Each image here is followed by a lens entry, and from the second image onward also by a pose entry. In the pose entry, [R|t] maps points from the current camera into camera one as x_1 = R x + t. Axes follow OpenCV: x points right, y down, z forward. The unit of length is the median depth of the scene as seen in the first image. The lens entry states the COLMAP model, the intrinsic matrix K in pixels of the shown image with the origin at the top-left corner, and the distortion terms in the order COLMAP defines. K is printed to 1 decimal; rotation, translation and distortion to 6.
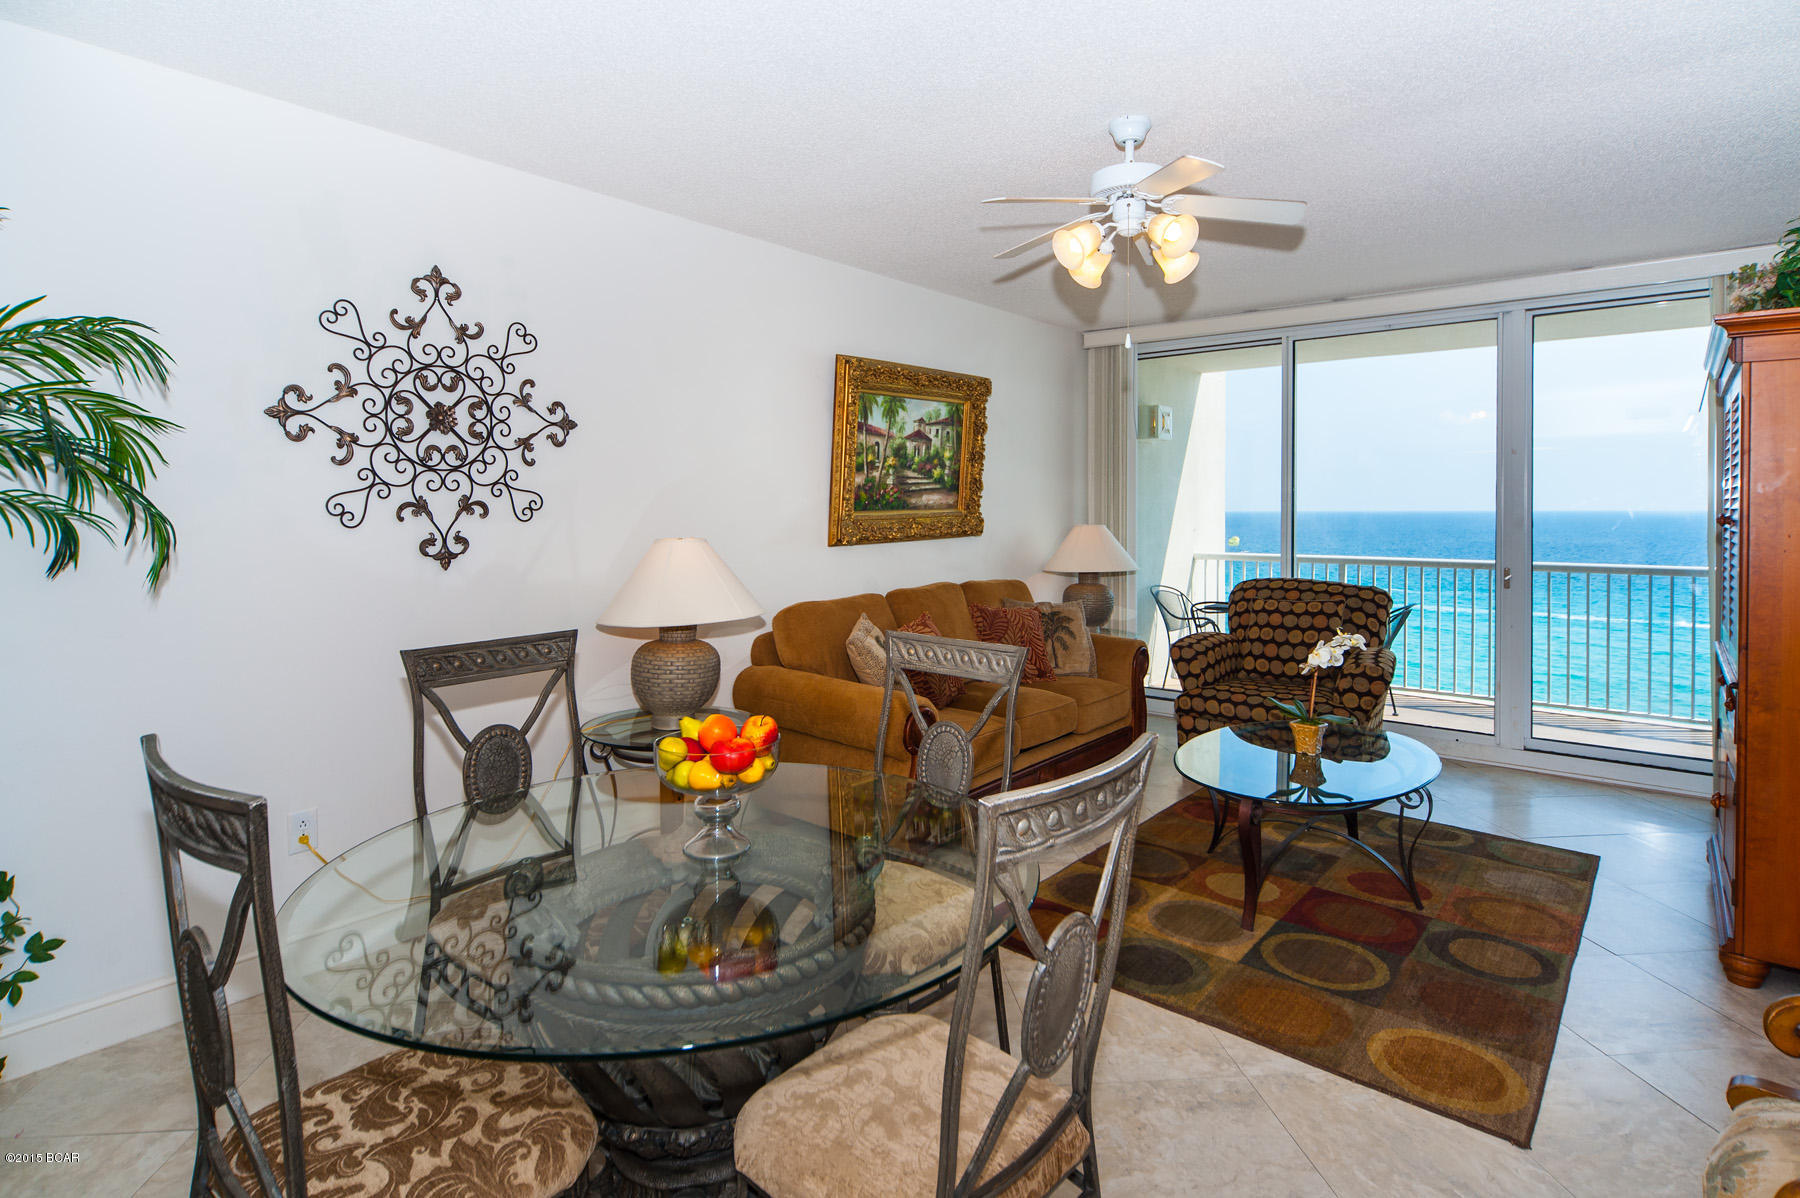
lens RADIAL K [[964.6, 0, 941.9], [0, 964.6, 539.6], [0, 0, 1]] dist [-0.001073, -0.002685]
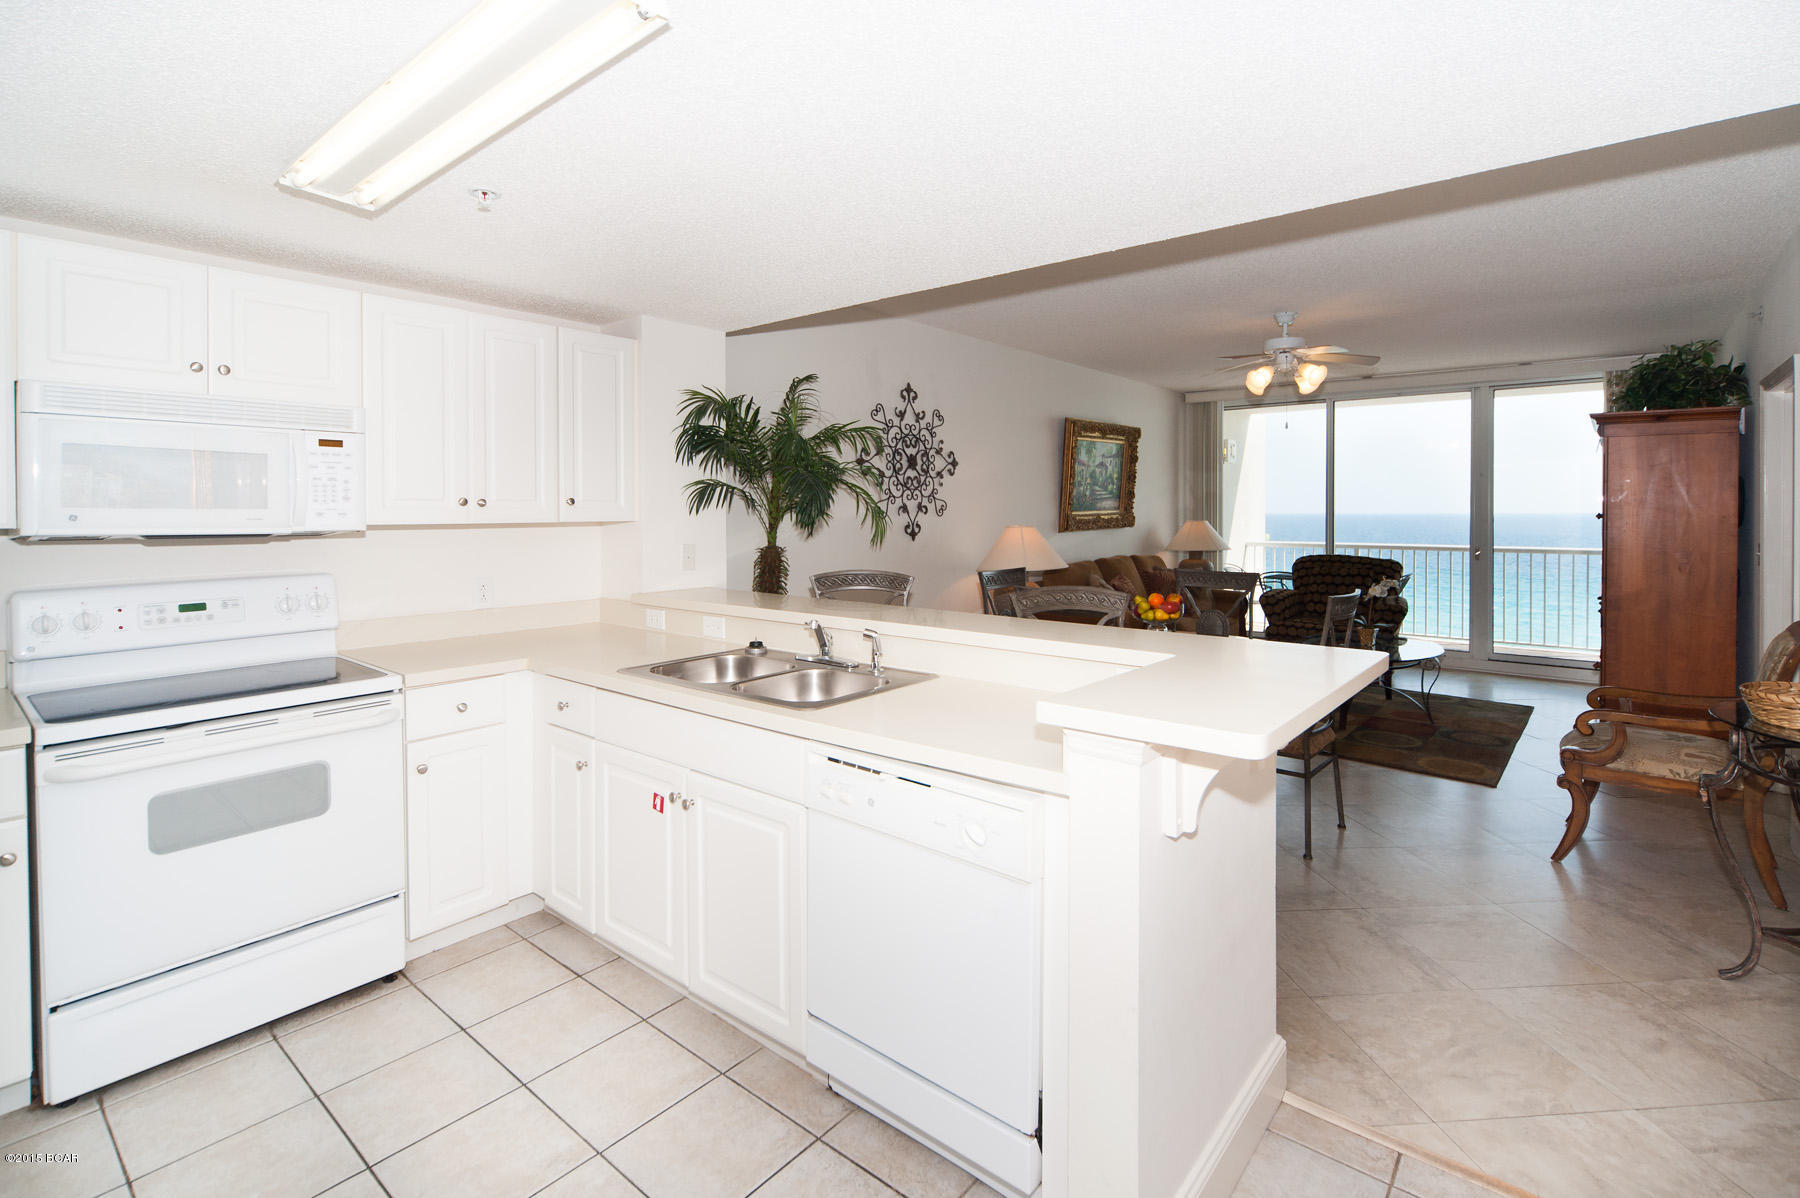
lens RADIAL K [[835.9, 0, 934.5], [0, 835.9, 530.2], [0, 0, 1]] dist [0.005746, 0.000147]
pose [[0.999304, 0.002199, -0.037238, -0.313764], [-0.002515, 0.999961, -0.008439, 0.018064], [0.037218, 0.008527, 0.999271, -0.505390]]
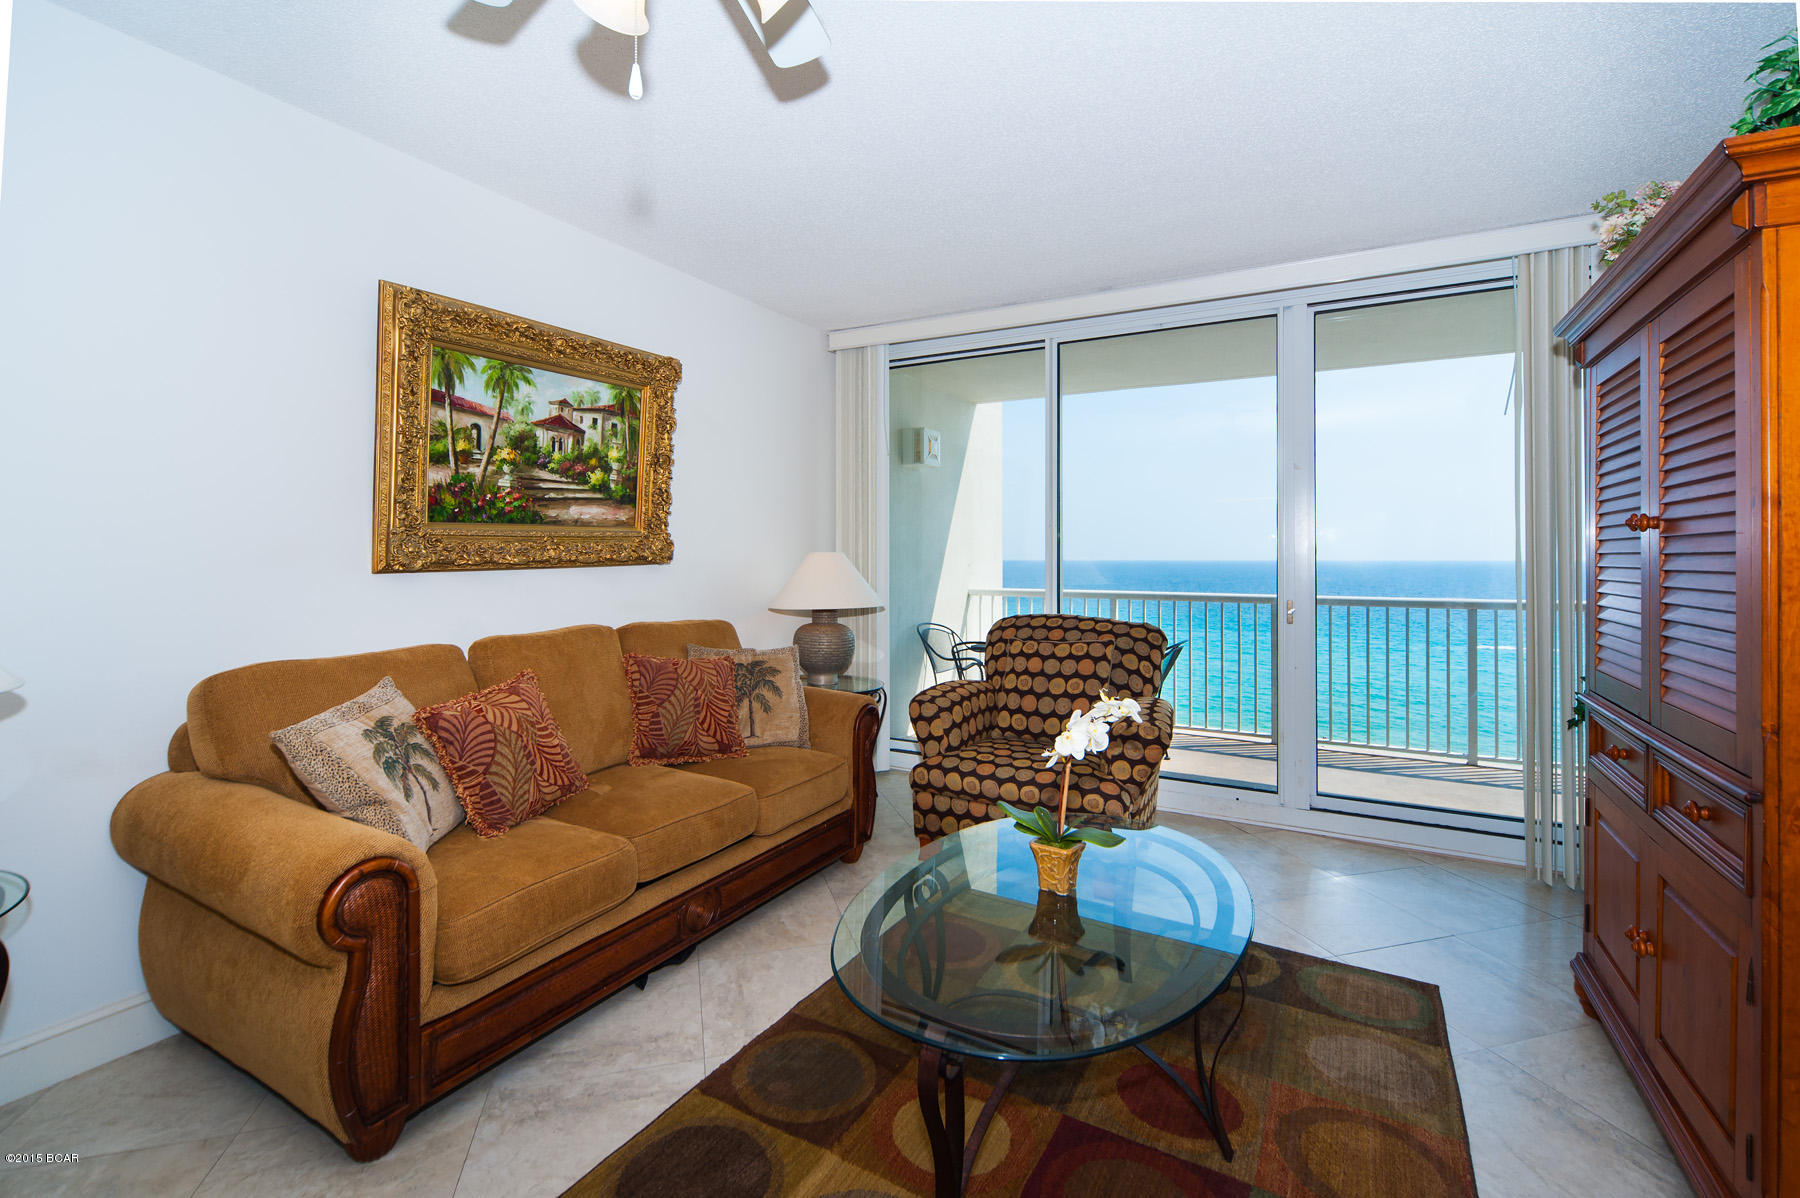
lens RADIAL K [[806.3, 0, 935.0], [0, 806.3, 559.4], [0, 0, 1]] dist [0.009743, 0.000686]
pose [[0.985365, 0.004681, 0.170395, 0.189657], [-0.000008, 0.999624, -0.027412, 0.014740], [-0.170460, 0.027010, 0.984994, 0.437946]]
